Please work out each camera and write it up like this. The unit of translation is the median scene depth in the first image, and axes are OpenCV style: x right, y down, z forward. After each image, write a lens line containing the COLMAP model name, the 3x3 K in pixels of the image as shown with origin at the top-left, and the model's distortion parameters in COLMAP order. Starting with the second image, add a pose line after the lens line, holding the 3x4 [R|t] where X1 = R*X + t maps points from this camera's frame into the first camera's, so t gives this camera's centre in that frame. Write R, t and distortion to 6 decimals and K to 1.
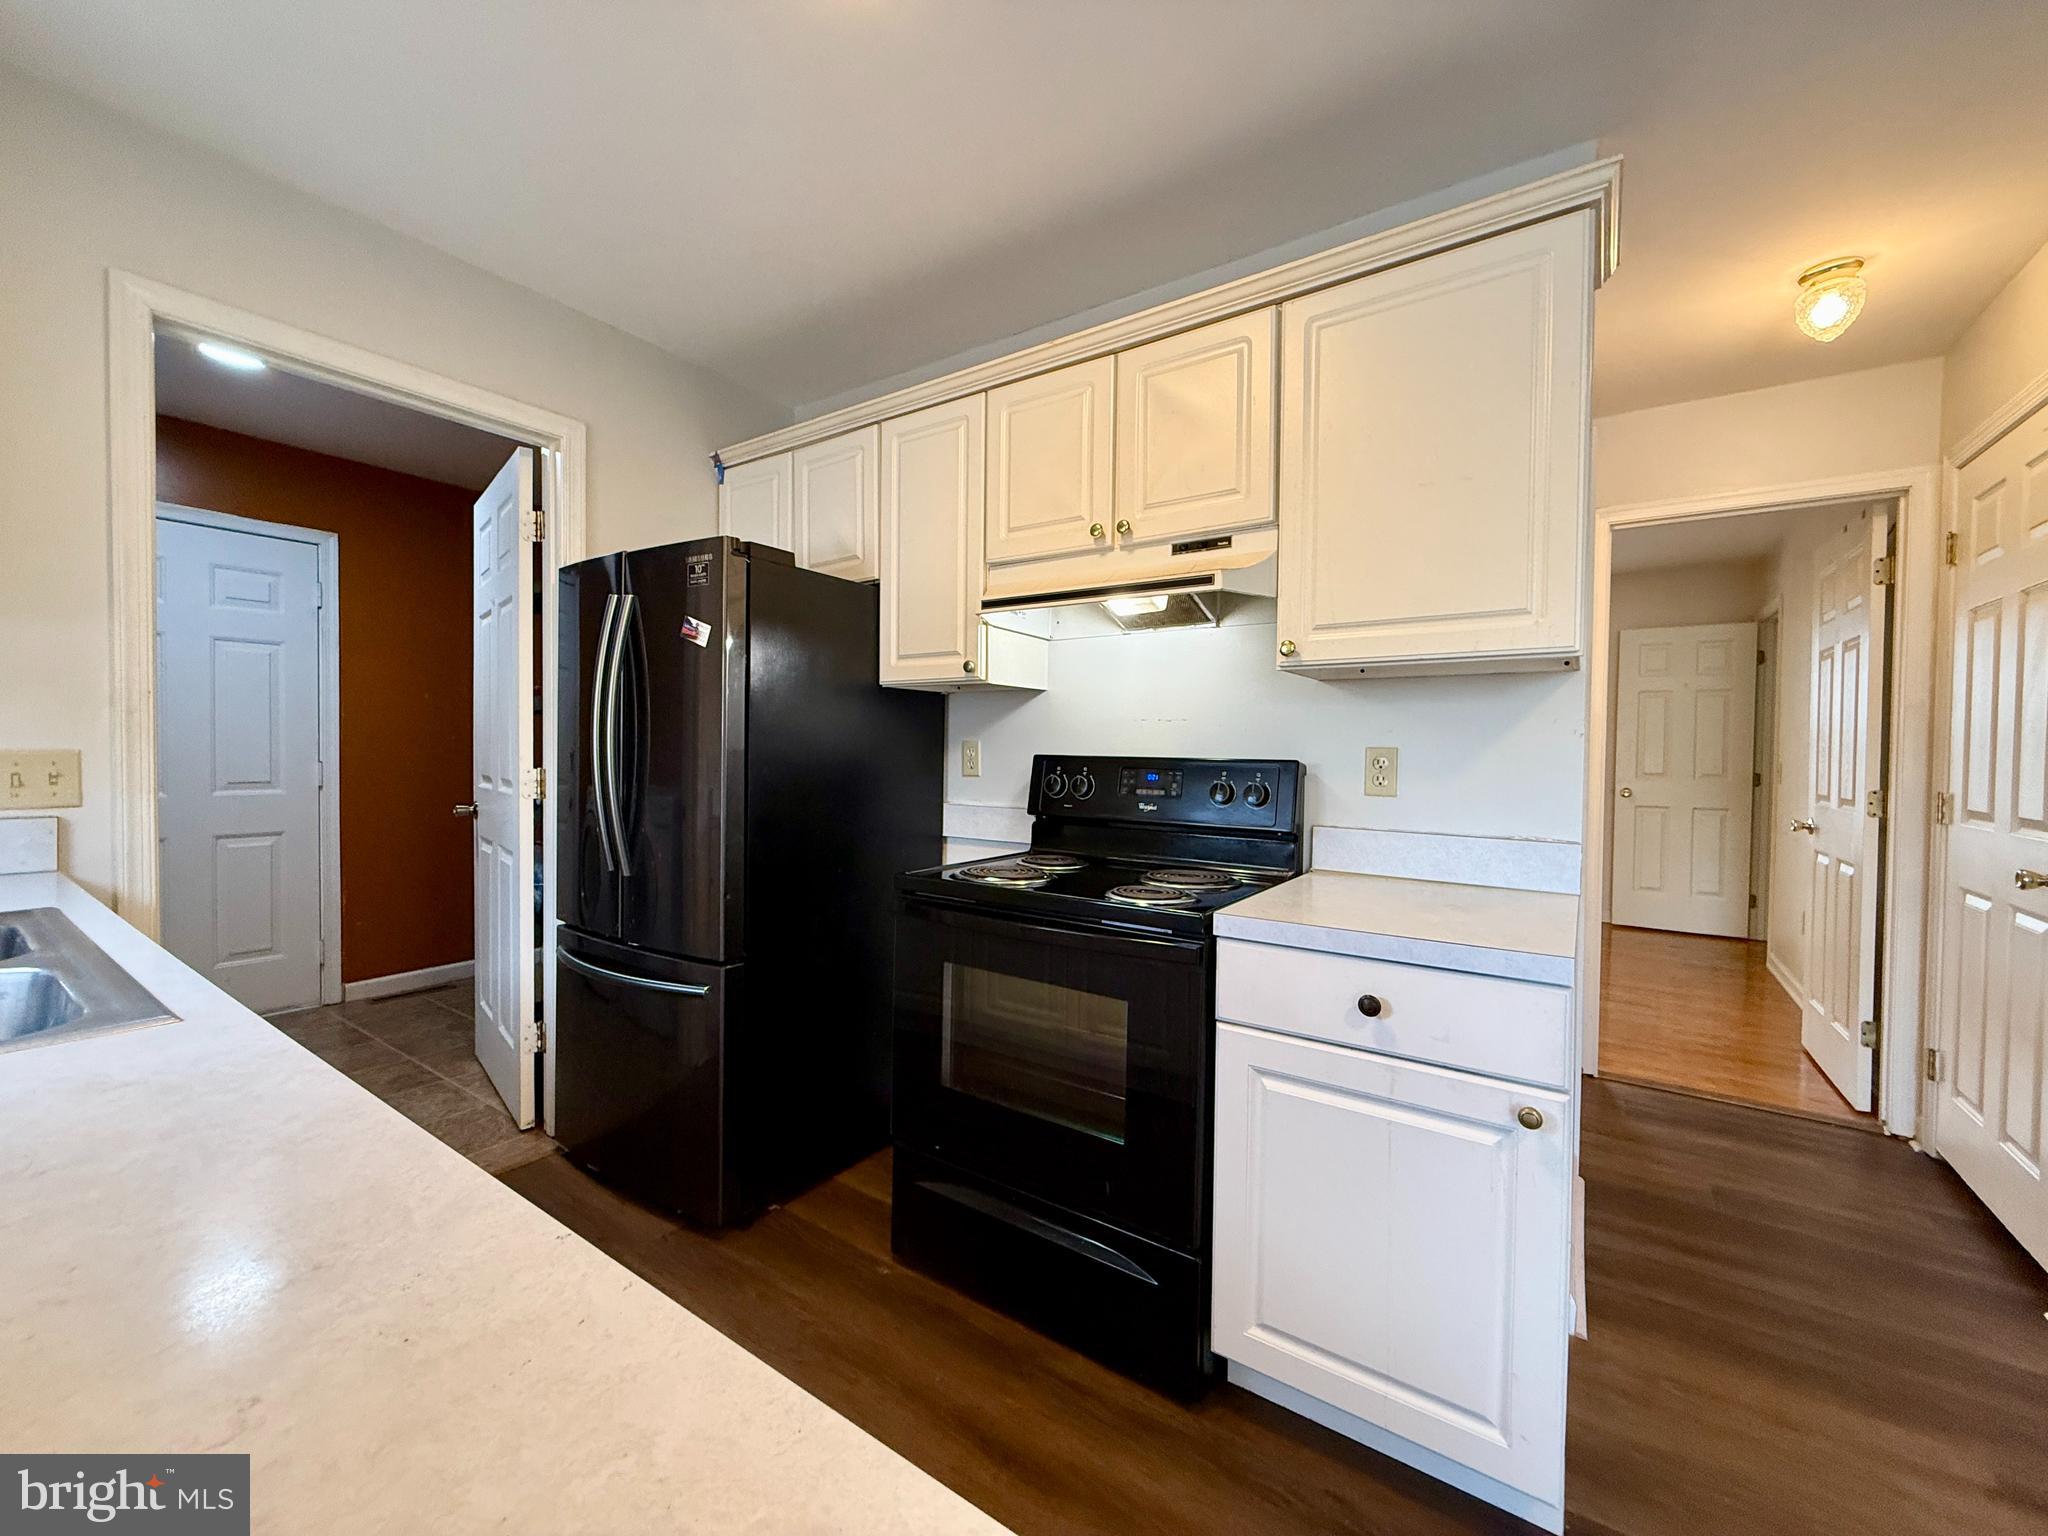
lens RADIAL K [[811.0, 0, 1021.3], [0, 811.0, 766.8], [0, 0, 1]] dist [-0.001705, -0.000143]
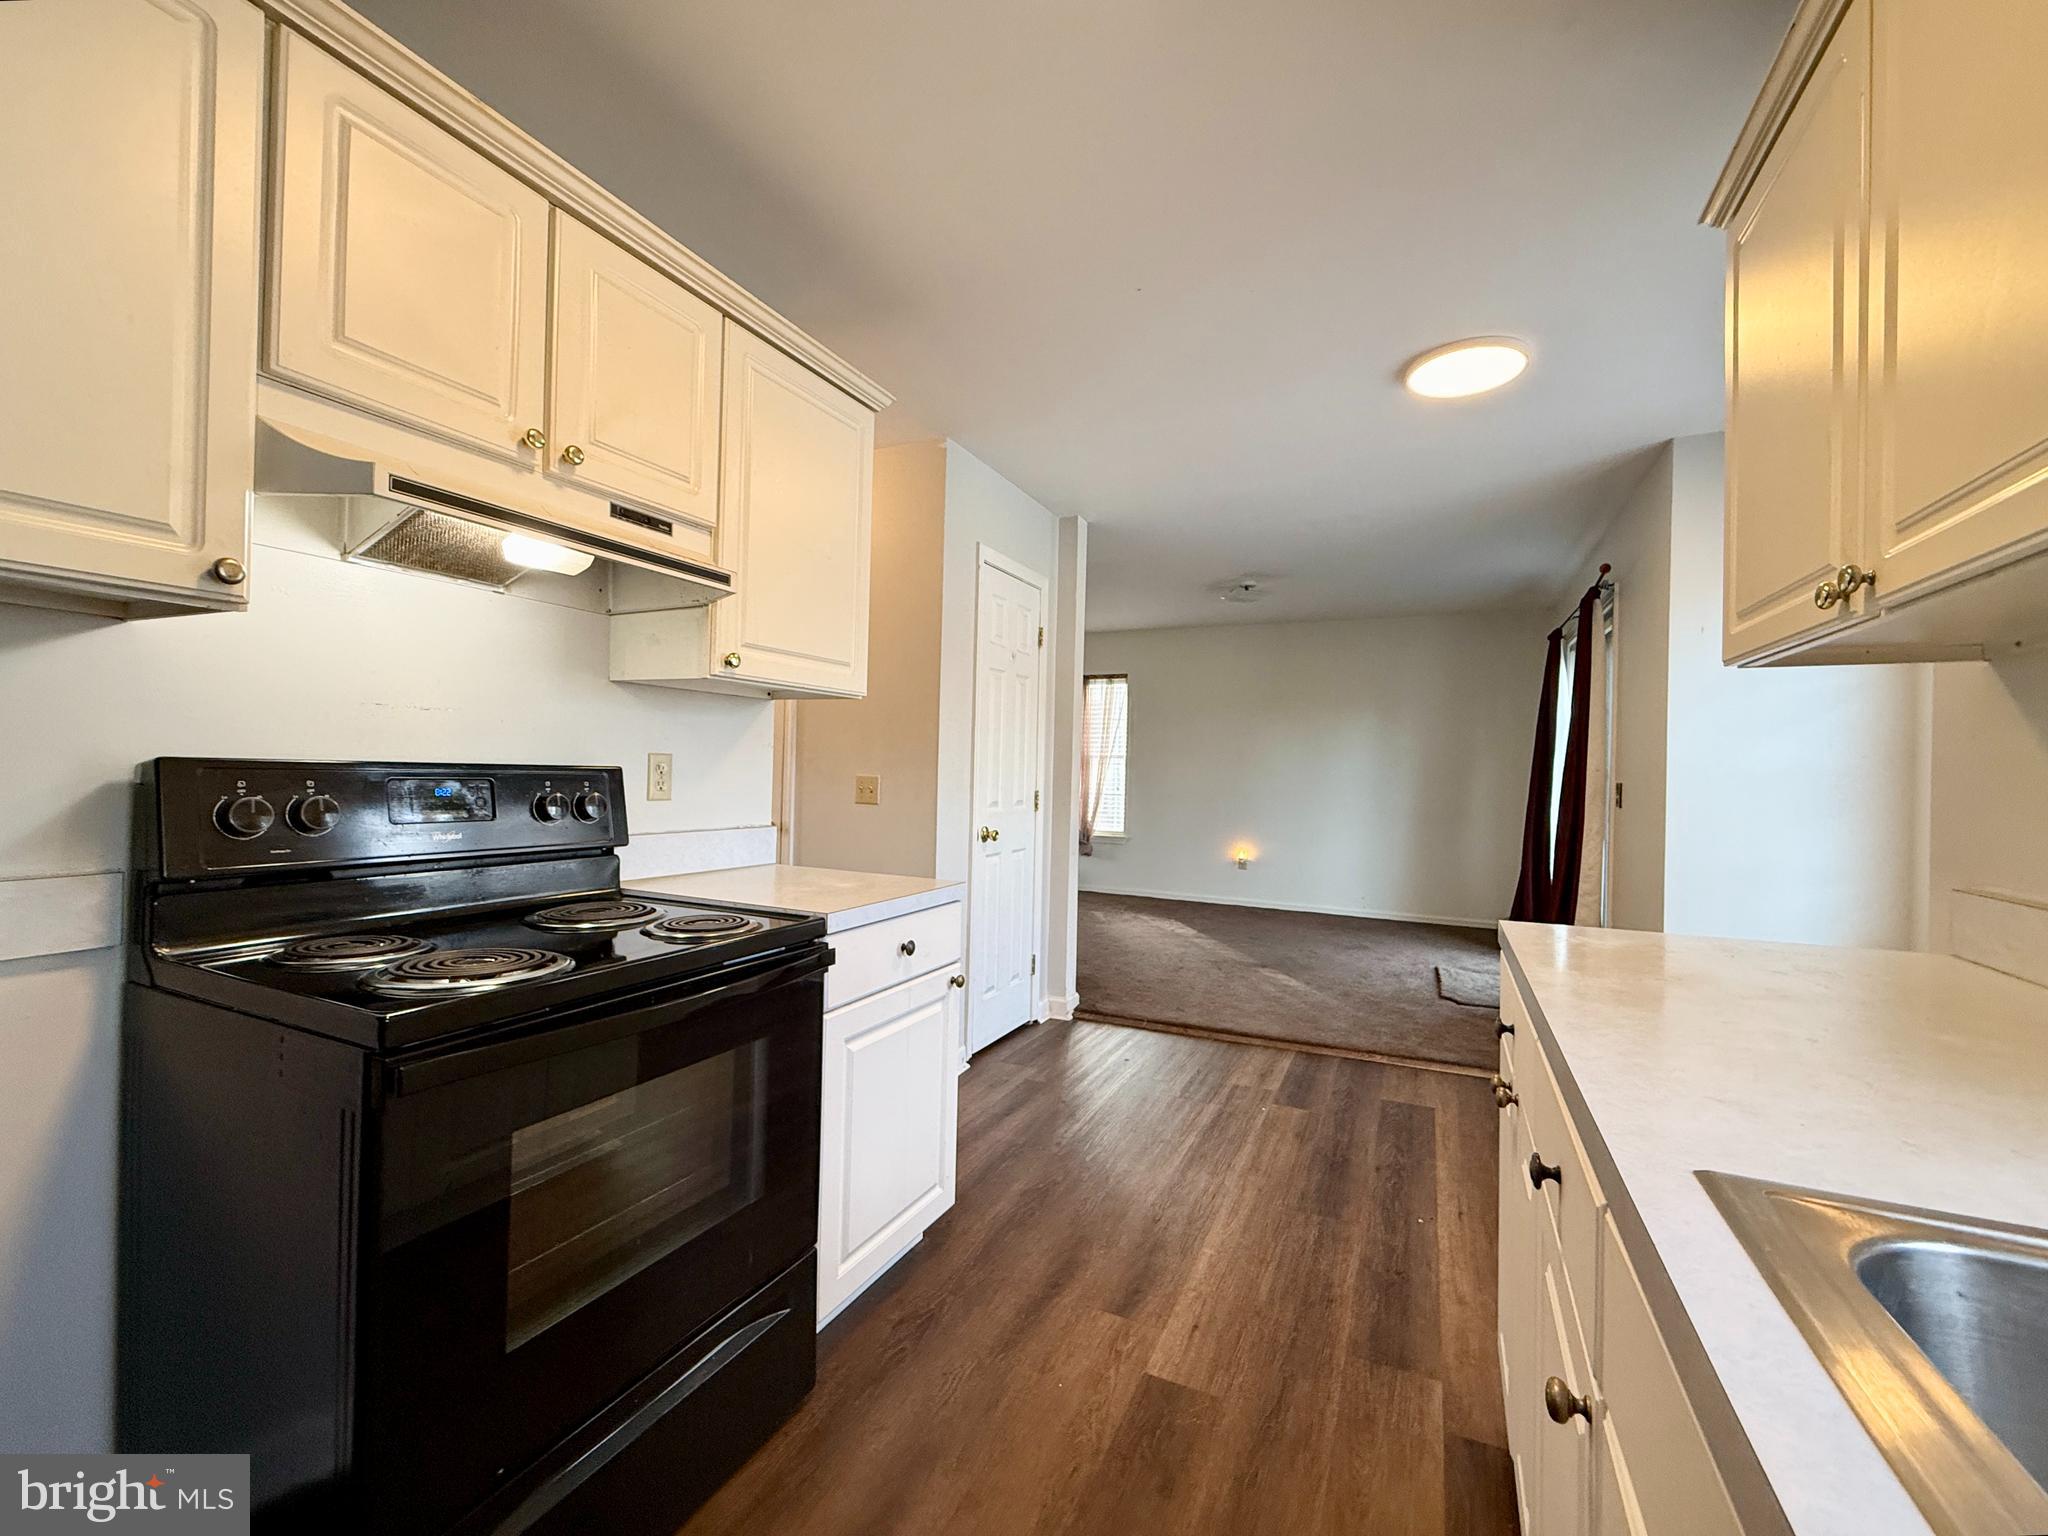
lens RADIAL K [[840.0, 0, 1024.0], [0, 840.0, 768.0], [0, 0, 1]] dist [0.002306, 0.000013]
pose [[-0.155320, -0.013416, 0.987773, -0.590638], [-0.005901, 0.999903, 0.012653, -0.018721], [-0.987847, -0.003864, -0.155384, 0.600472]]
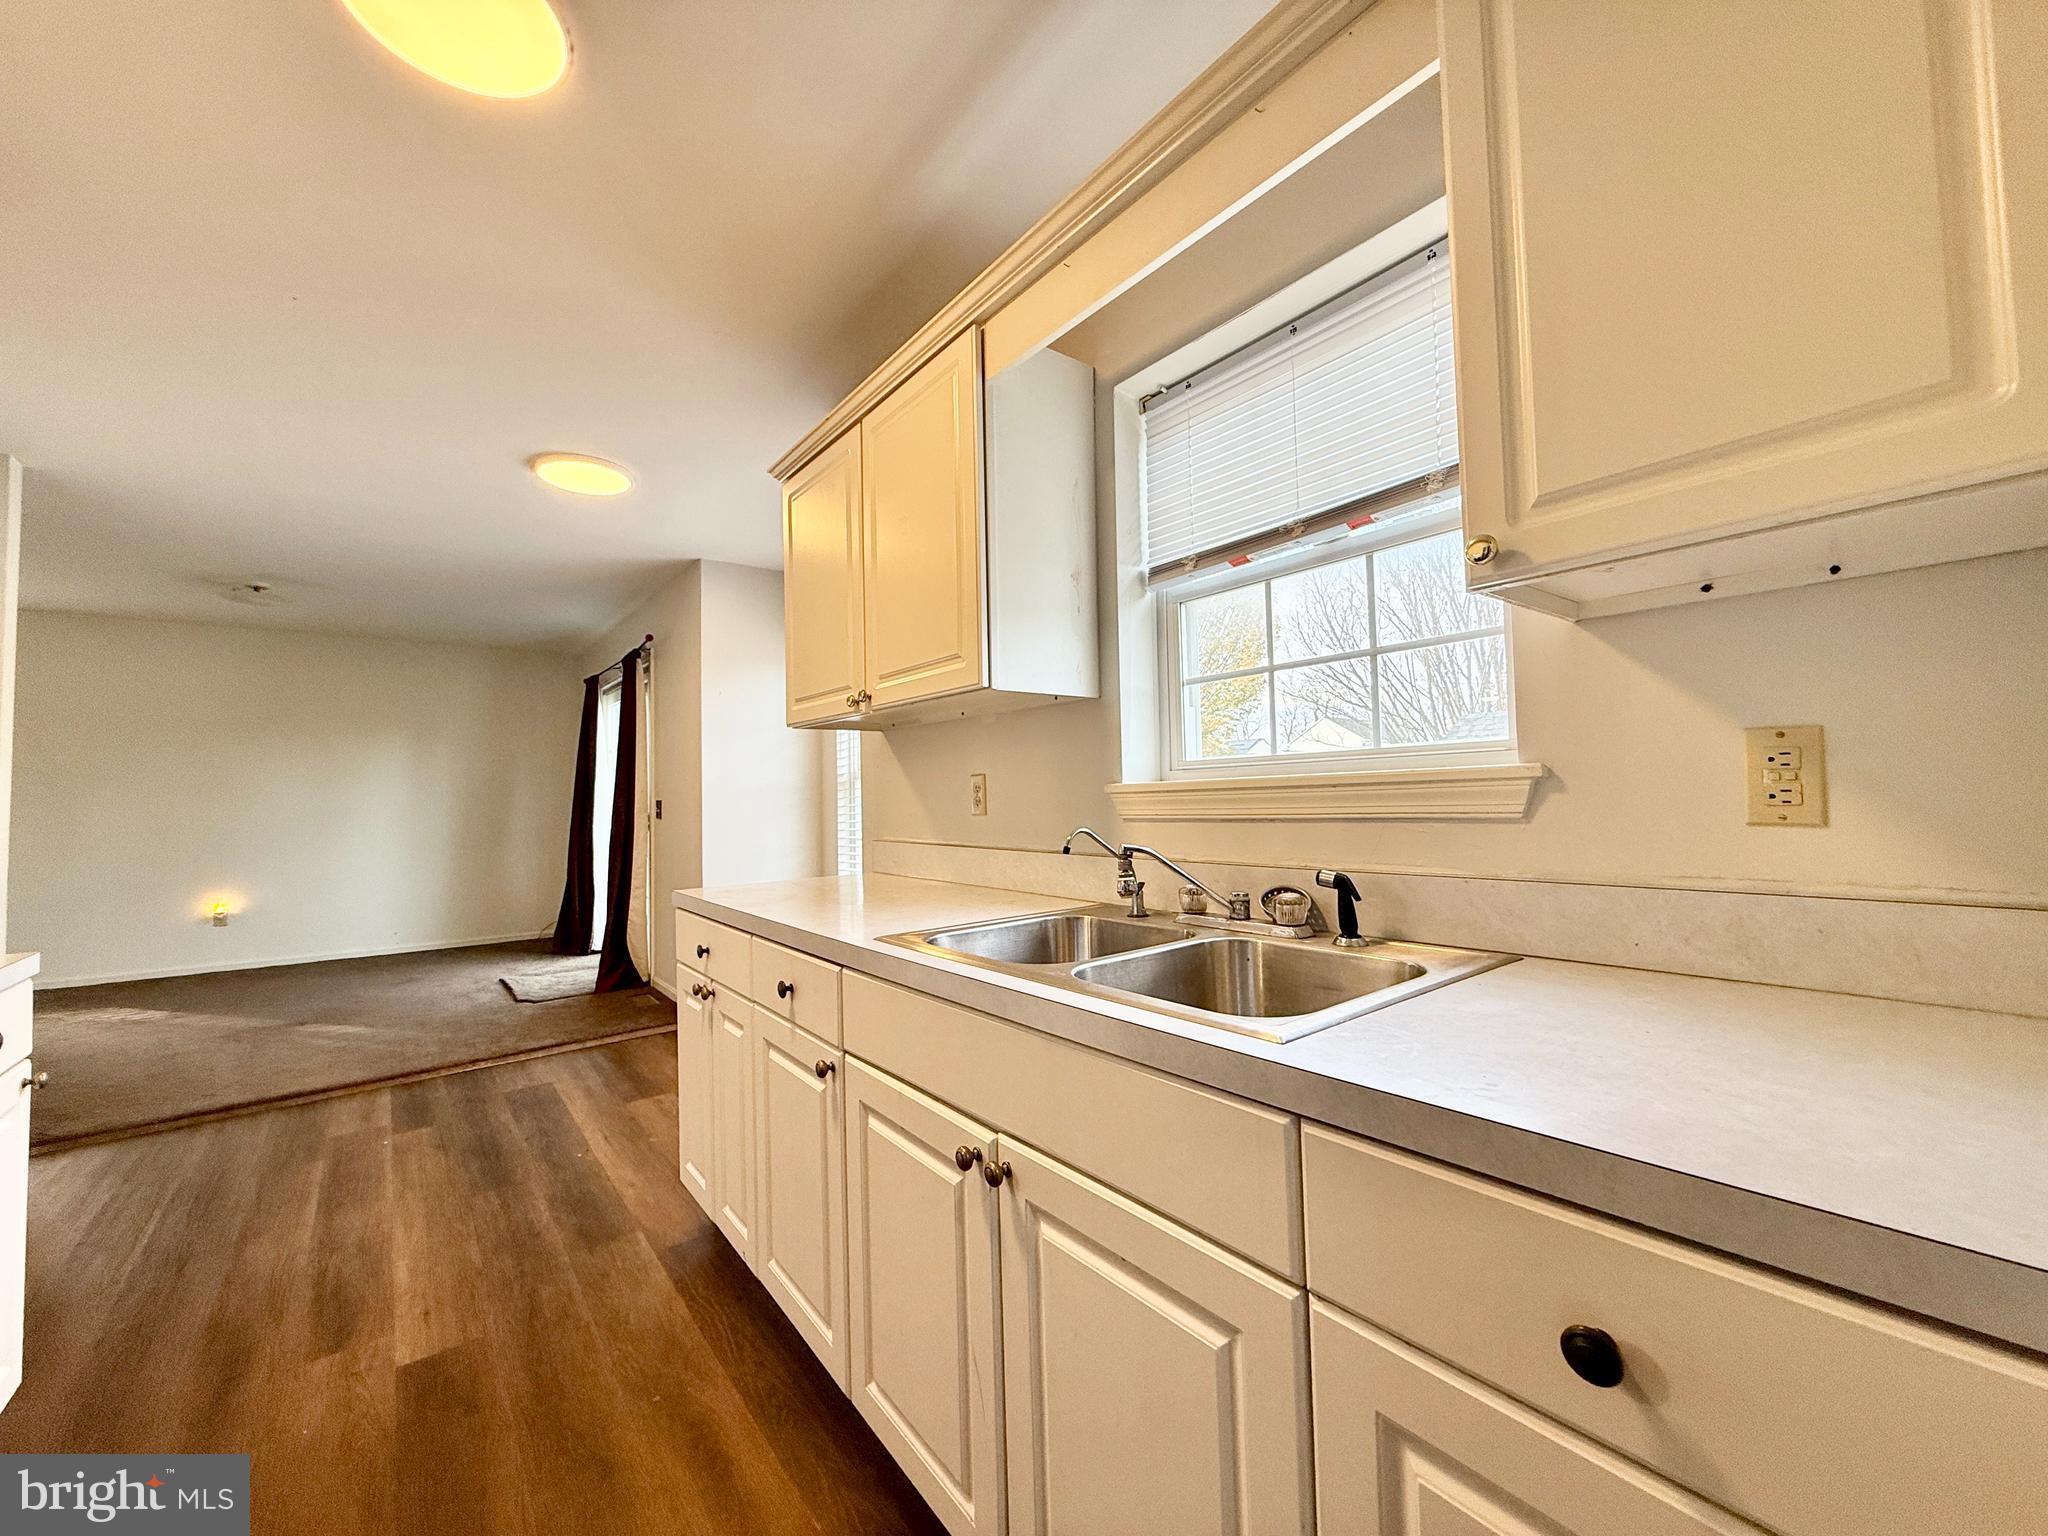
lens RADIAL K [[811.0, 0, 1021.3], [0, 811.0, 766.8], [0, 0, 1]] dist [-0.001705, -0.000143]
pose [[-0.954349, 0.017604, 0.298174, -0.673168], [0.013553, 0.999786, -0.015648, -0.015728], [-0.298386, -0.010893, -0.954383, 0.935741]]
